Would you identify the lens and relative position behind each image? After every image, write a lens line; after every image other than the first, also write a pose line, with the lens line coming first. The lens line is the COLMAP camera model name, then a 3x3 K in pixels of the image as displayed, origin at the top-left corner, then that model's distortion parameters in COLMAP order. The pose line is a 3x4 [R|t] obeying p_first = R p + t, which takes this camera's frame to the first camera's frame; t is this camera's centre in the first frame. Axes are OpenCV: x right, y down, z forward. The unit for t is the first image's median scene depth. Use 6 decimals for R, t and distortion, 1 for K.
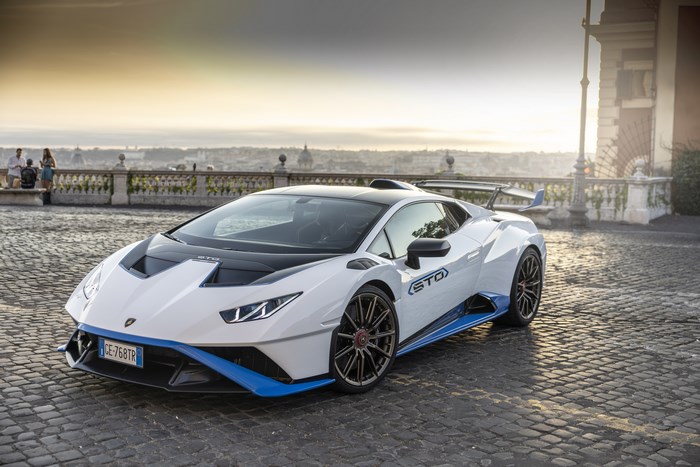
lens RADIAL K [[848.3, 0, 352.1], [0, 848.3, 234.9], [0, 0, 1]] dist [0.017993, 0.000000]
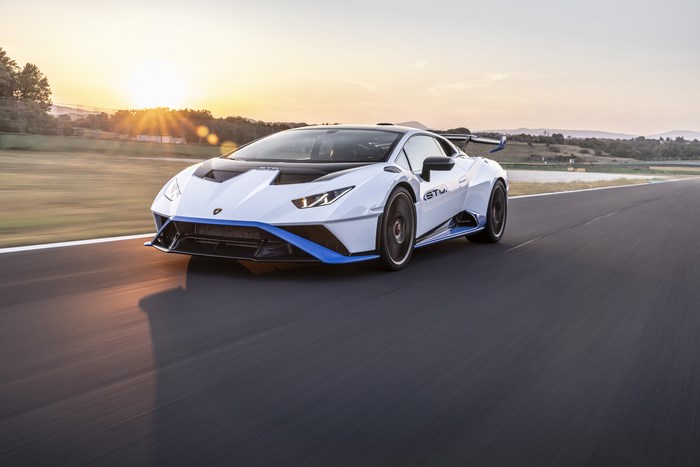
lens RADIAL K [[745.8, 0, 351.7], [0, 745.8, 239.2], [0, 0, 1]] dist [0.017022, 0.000000]
pose [[0.995884, -0.011944, 0.089851, -0.148375], [0.010831, 0.999859, 0.012859, 0.119667], [-0.089992, -0.011833, 0.995872, -0.102460]]
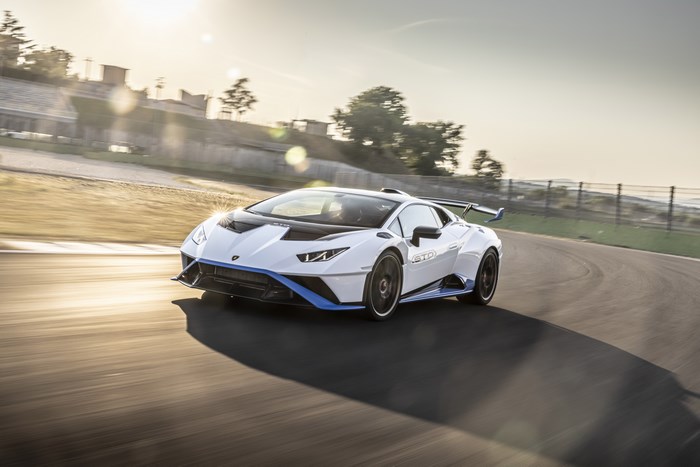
lens RADIAL K [[848.3, 0, 348.7], [0, 848.3, 229.0], [0, 0, 1]] dist [0.017993, 0.000000]
pose [[0.994942, 0.084831, 0.053800, -0.131767], [-0.082034, 0.995260, -0.052228, 0.103645], [-0.057975, 0.047550, 0.997185, -0.483497]]
